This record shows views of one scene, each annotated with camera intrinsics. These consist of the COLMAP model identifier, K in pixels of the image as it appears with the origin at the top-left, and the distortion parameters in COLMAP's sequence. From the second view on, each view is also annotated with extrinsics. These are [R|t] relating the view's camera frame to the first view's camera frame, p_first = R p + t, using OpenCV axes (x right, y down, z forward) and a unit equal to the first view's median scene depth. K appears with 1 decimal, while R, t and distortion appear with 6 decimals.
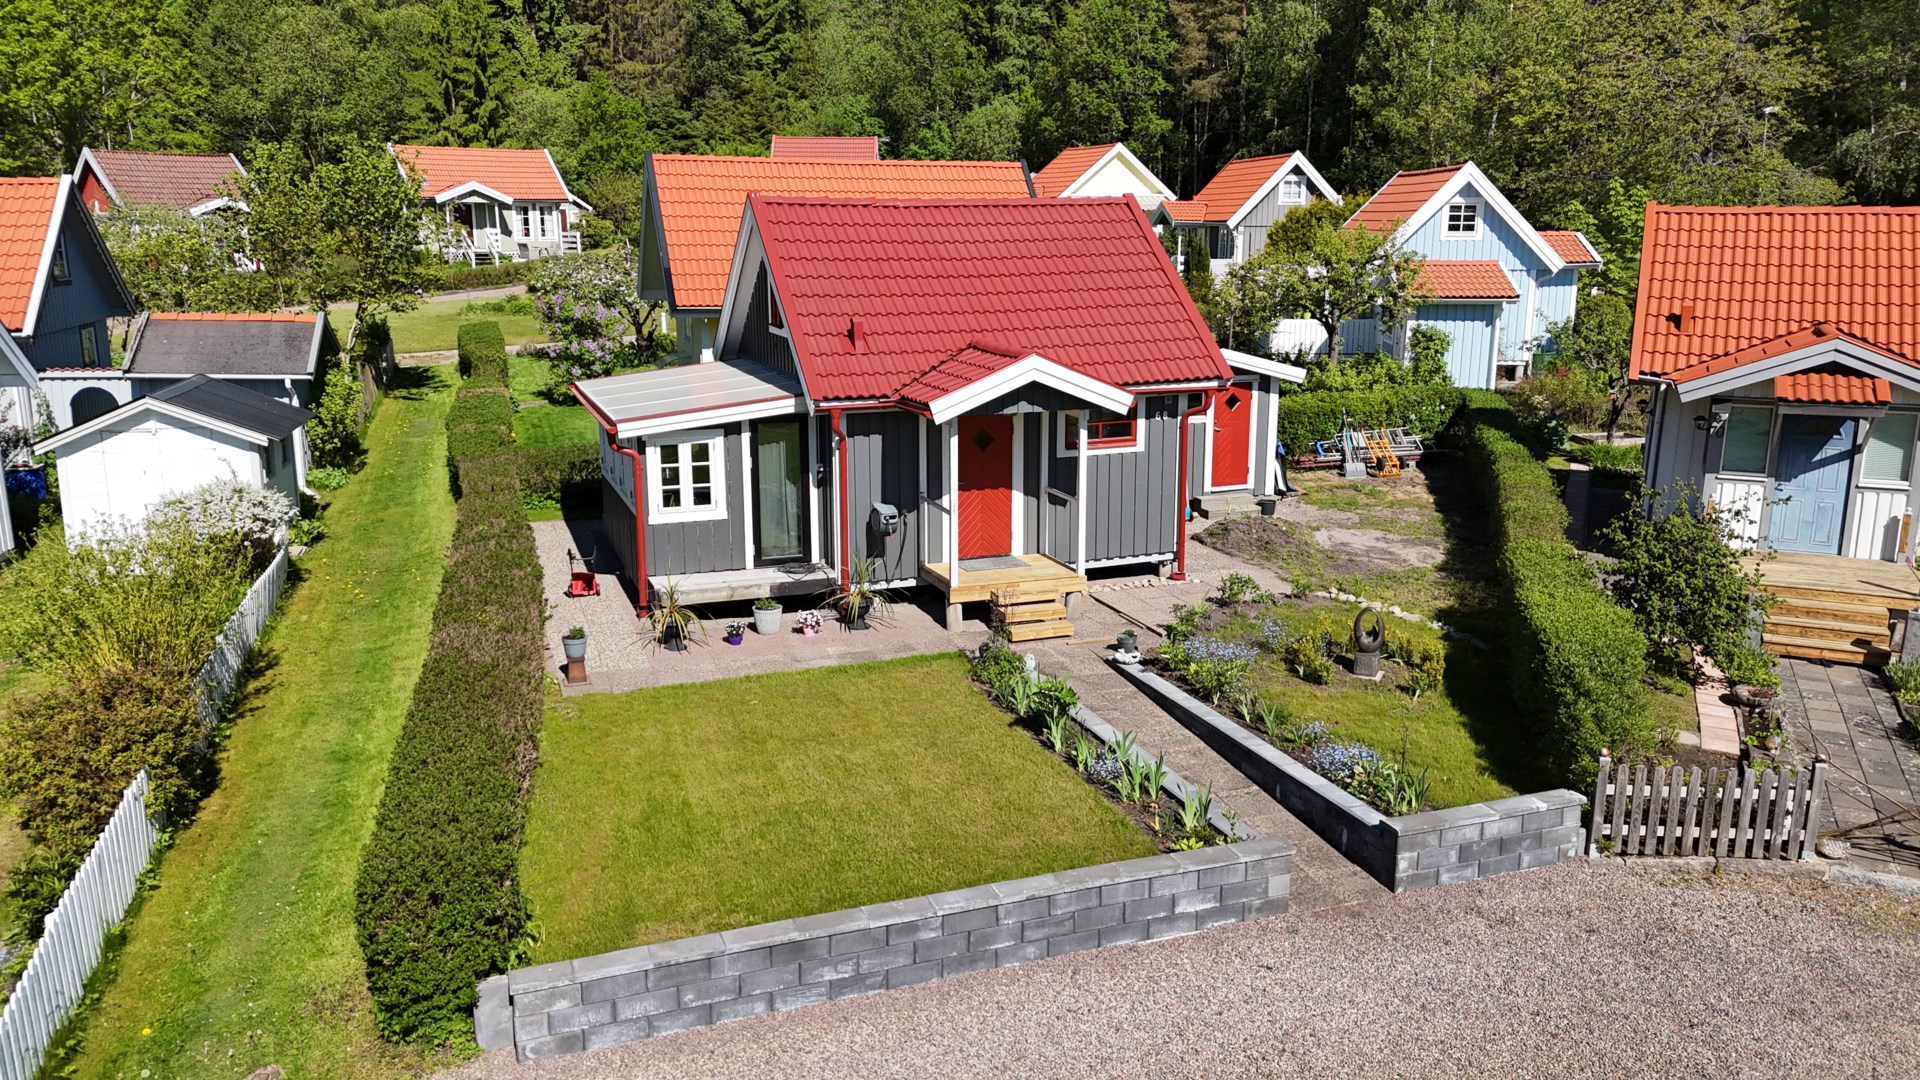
lens RADIAL K [[1416.0, 0, 958.7], [0, 1416.0, 546.4], [0, 0, 1]] dist [0.068165, -0.054375]
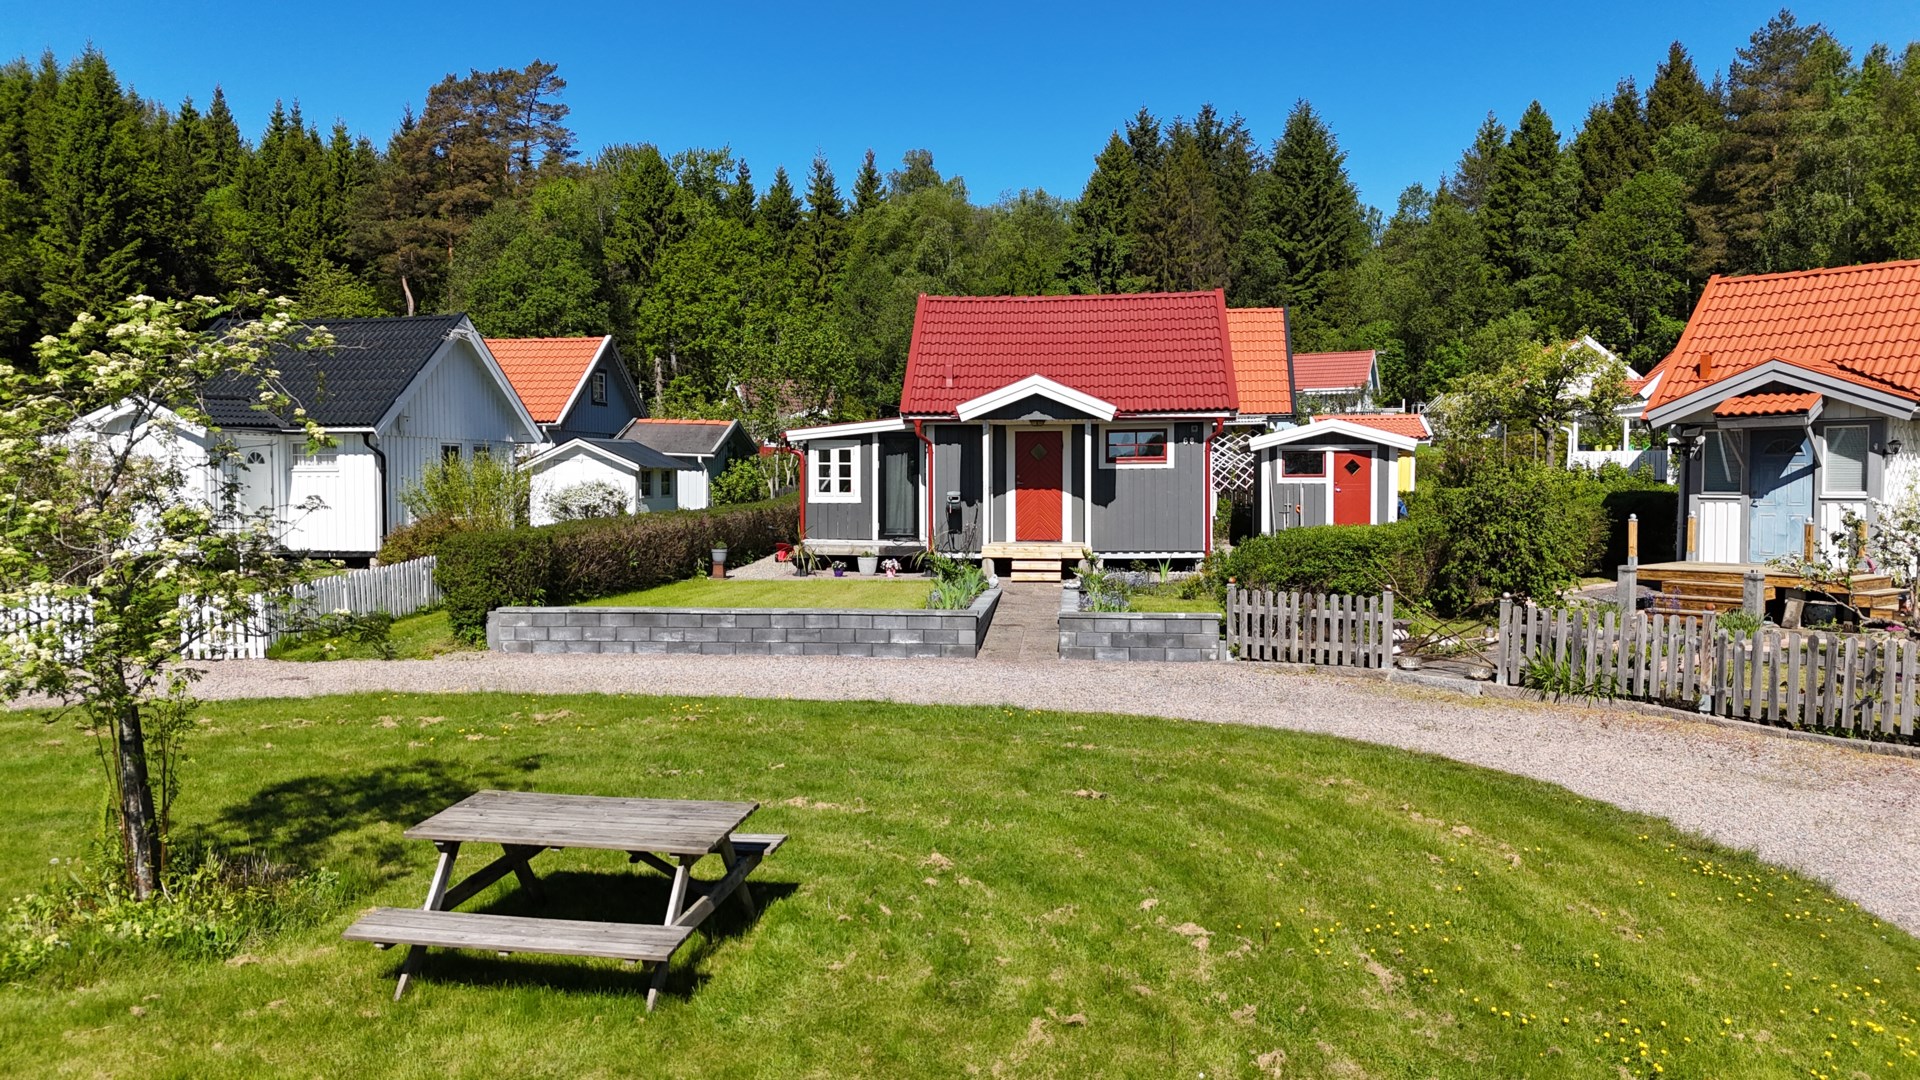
lens RADIAL K [[1416.0, 0, 948.7], [0, 1416.0, 547.1], [0, 0, 1]] dist [0.068165, -0.054375]
pose [[0.898478, 0.021007, -0.438515, 0.518653], [-0.099528, 0.982594, -0.156853, 0.228200], [0.427588, 0.184573, 0.884930, -0.216549]]
